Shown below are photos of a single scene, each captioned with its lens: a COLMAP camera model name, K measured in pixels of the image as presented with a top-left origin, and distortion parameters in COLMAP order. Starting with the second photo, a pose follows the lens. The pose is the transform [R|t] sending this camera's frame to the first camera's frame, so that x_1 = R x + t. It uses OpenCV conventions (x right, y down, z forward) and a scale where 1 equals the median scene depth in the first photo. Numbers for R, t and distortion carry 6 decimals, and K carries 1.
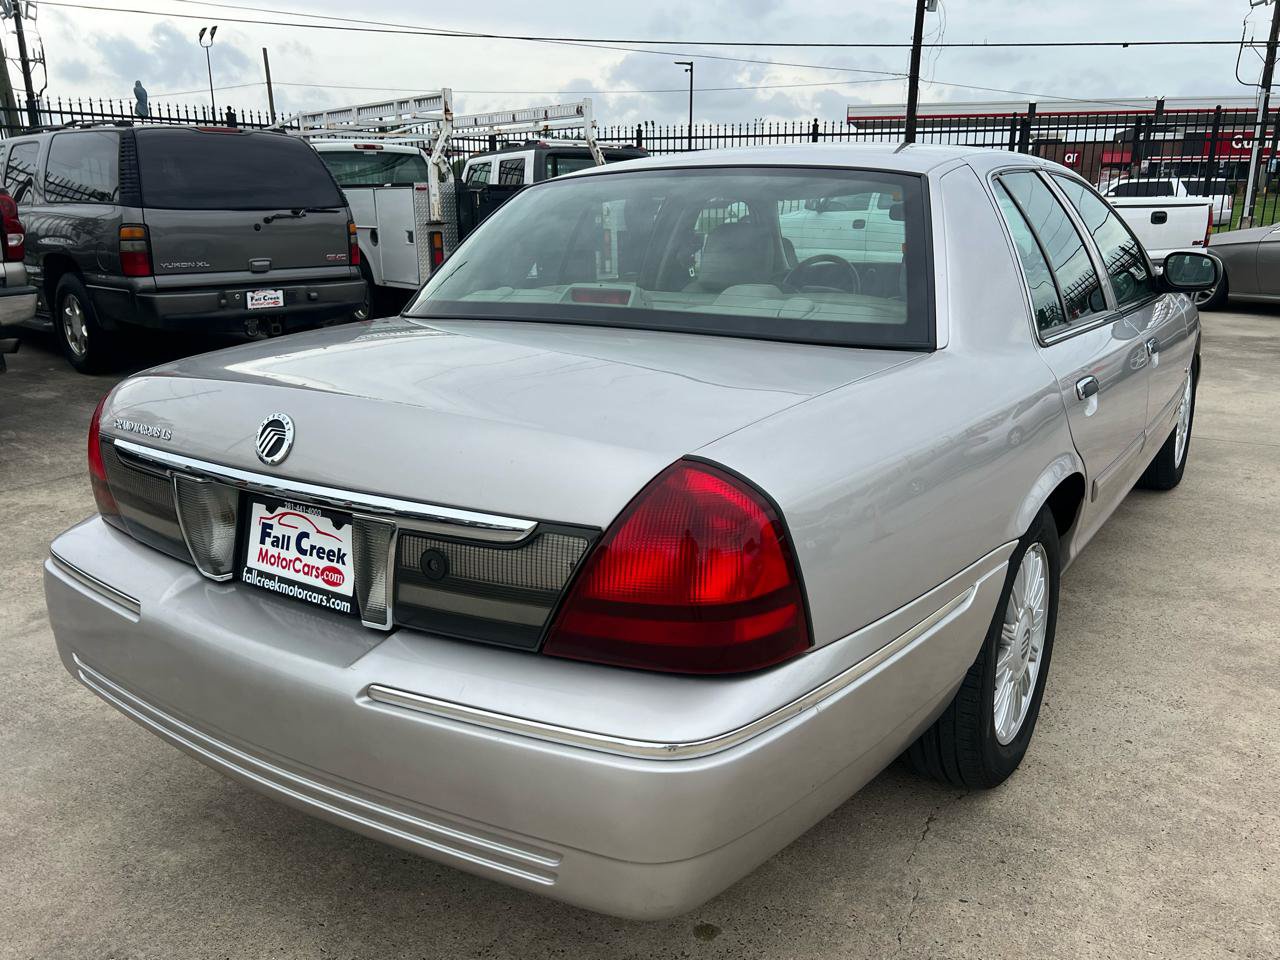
lens RADIAL K [[1004.5, 0, 645.6], [0, 1004.5, 508.2], [0, 0, 1]] dist [0.049413, -0.065931]
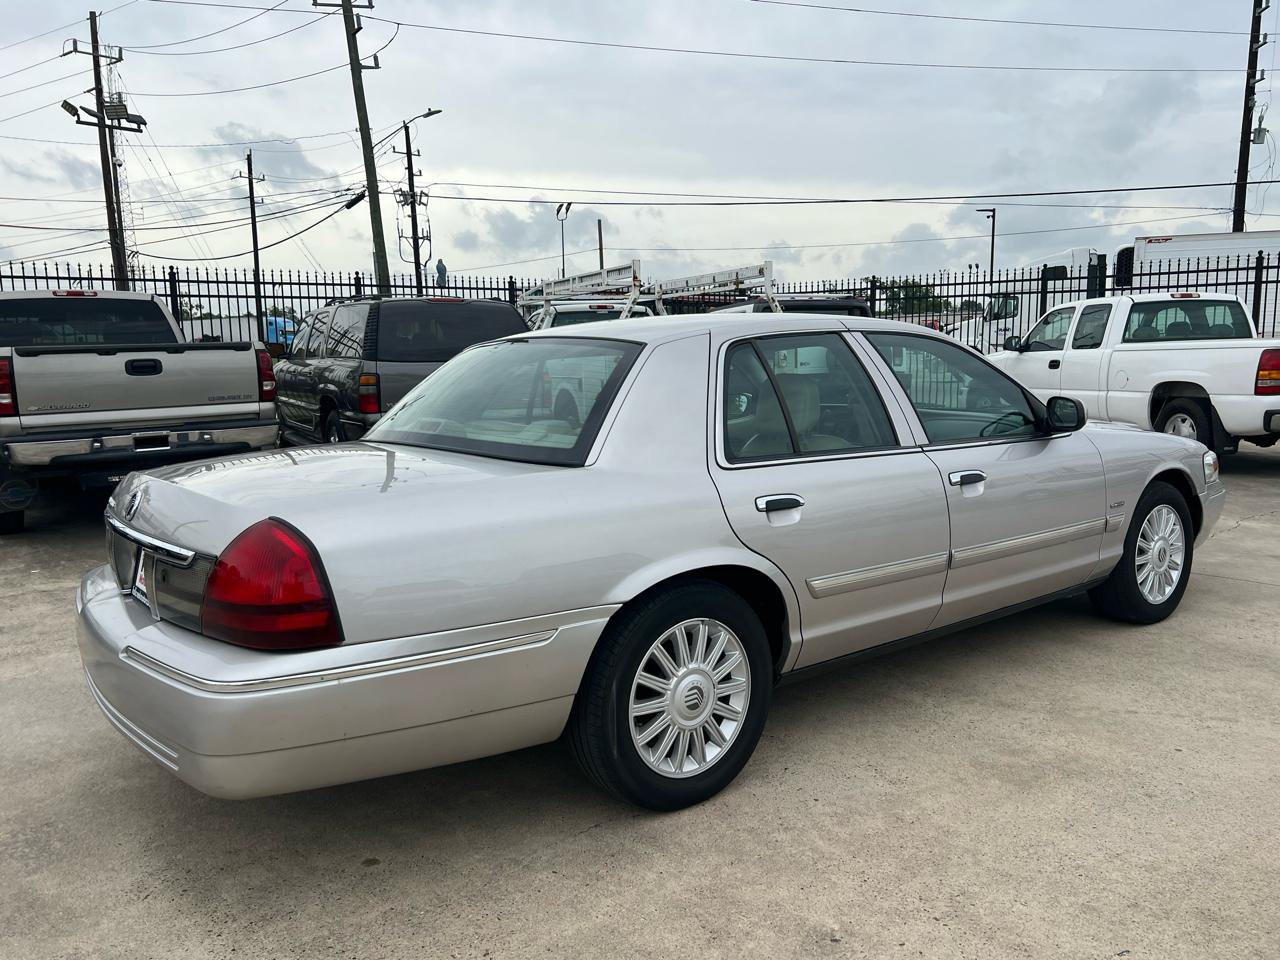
lens RADIAL K [[1004.5, 0, 645.6], [0, 1004.5, 508.2], [0, 0, 1]] dist [0.049413, -0.065931]
pose [[0.950042, 0.035149, -0.310136, 0.214708], [-0.076161, 0.989710, -0.121138, 0.016862], [0.302687, 0.138706, 0.942943, -0.074835]]
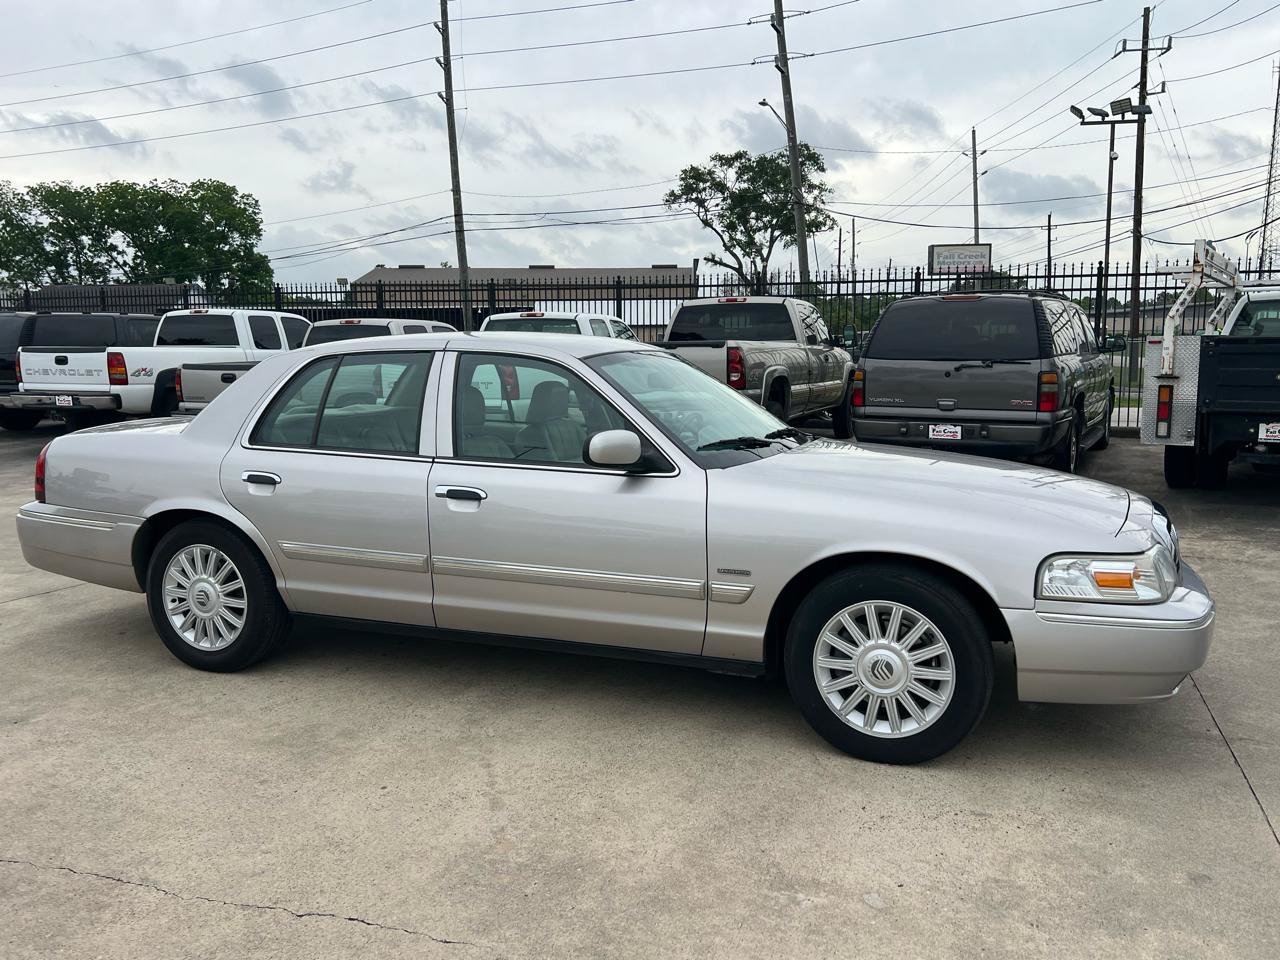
lens RADIAL K [[996.4, 0, 636.4], [0, 996.4, 496.3], [0, 0, 1]] dist [0.048578, -0.070653]
pose [[0.219447, 0.152306, -0.963663, 0.708384], [-0.283534, 0.955064, 0.086380, -0.133162], [0.933516, 0.254276, 0.252770, 0.377356]]
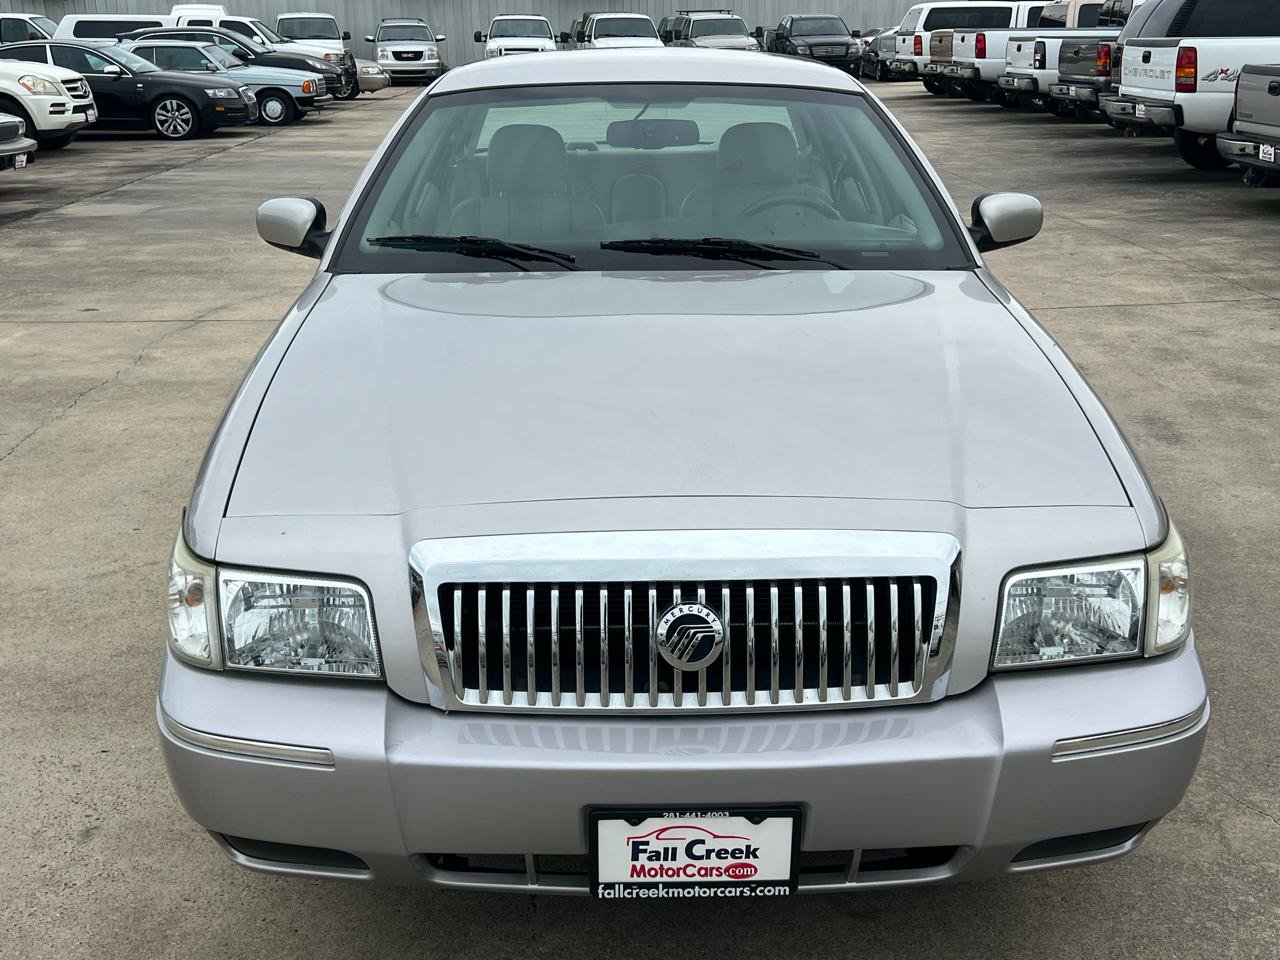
lens RADIAL K [[1339.0, 0, 640.0], [0, 1339.0, 480.0], [0, 0, 1]] dist [0.087439, -0.205530]
pose [[-0.807065, 0.202112, -0.554795, 0.438583], [-0.153171, 0.835766, 0.527289, -0.302508], [0.570250, 0.510535, -0.643559, 0.894877]]
